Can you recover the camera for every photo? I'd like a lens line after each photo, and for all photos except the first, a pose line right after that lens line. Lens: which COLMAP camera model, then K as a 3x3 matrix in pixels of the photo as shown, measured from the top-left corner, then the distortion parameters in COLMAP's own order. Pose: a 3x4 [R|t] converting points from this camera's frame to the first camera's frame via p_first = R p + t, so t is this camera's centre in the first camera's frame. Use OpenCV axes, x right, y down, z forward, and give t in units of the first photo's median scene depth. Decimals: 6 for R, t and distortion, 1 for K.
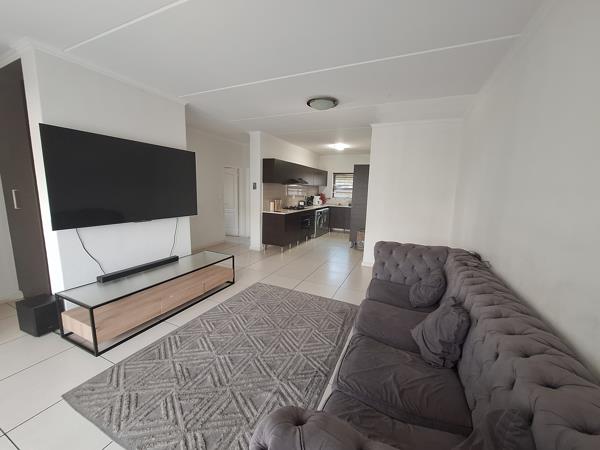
lens RADIAL K [[237.8, 0, 302.9], [0, 237.8, 224.5], [0, 0, 1]] dist [-0.000716, 0.000288]
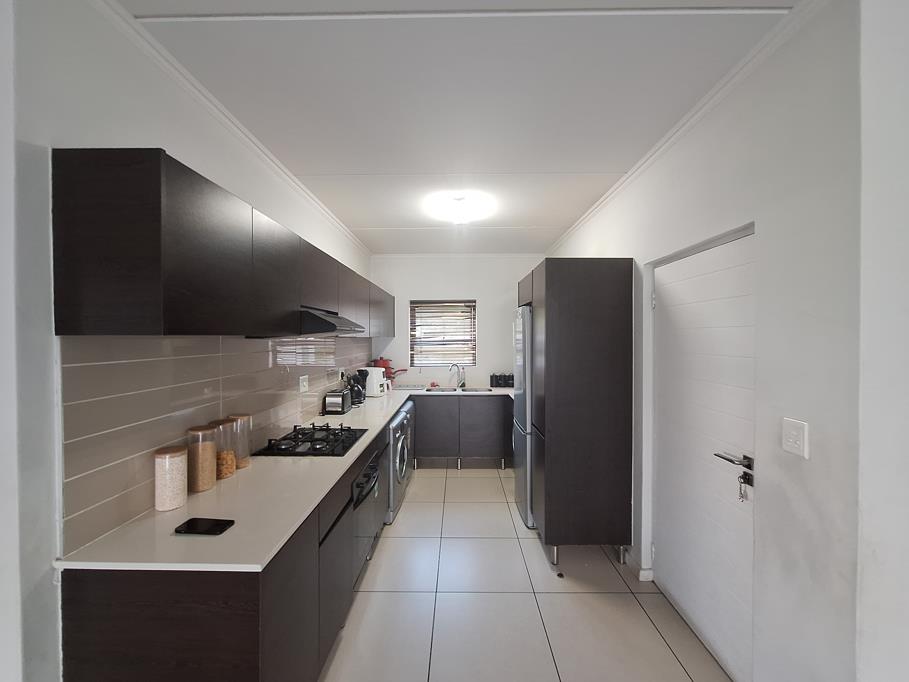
lens RADIAL K [[360.3, 0, 458.9], [0, 360.3, 340.2], [0, 0, 1]] dist [-0.000716, 0.000288]
pose [[0.913400, -0.034591, 0.405591, -0.033892], [0.090752, 0.988610, -0.120061, -0.084638], [-0.396818, 0.146472, 0.906135, 0.484408]]
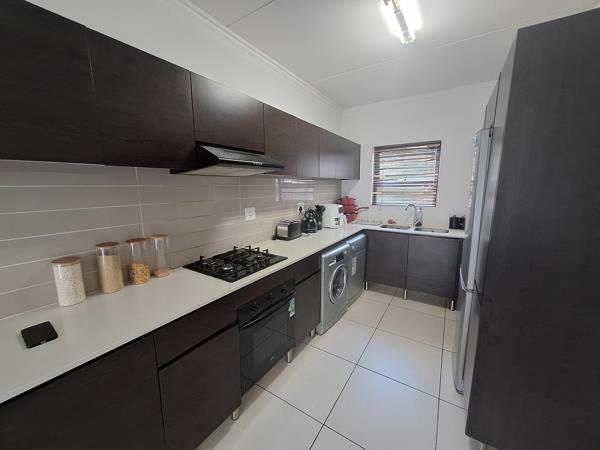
lens RADIAL K [[237.8, 0, 302.9], [0, 237.8, 224.5], [0, 0, 1]] dist [-0.000716, 0.000288]
pose [[0.988819, -0.010501, -0.148752, 0.065893], [0.011368, 0.999923, 0.004980, -0.086235], [0.148689, -0.006616, 0.988862, 0.581612]]
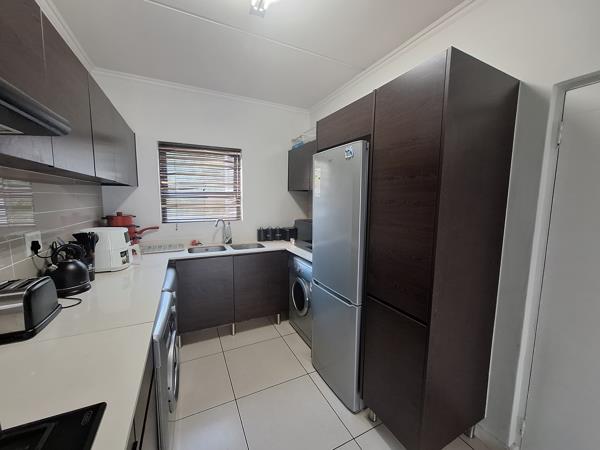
lens RADIAL K [[237.8, 0, 302.9], [0, 237.8, 224.5], [0, 0, 1]] dist [-0.000716, 0.000288]
pose [[0.638846, -0.105118, 0.762119, 0.005872], [0.124200, 0.991719, 0.032675, -0.104758], [-0.759243, 0.073781, 0.646612, 0.699614]]
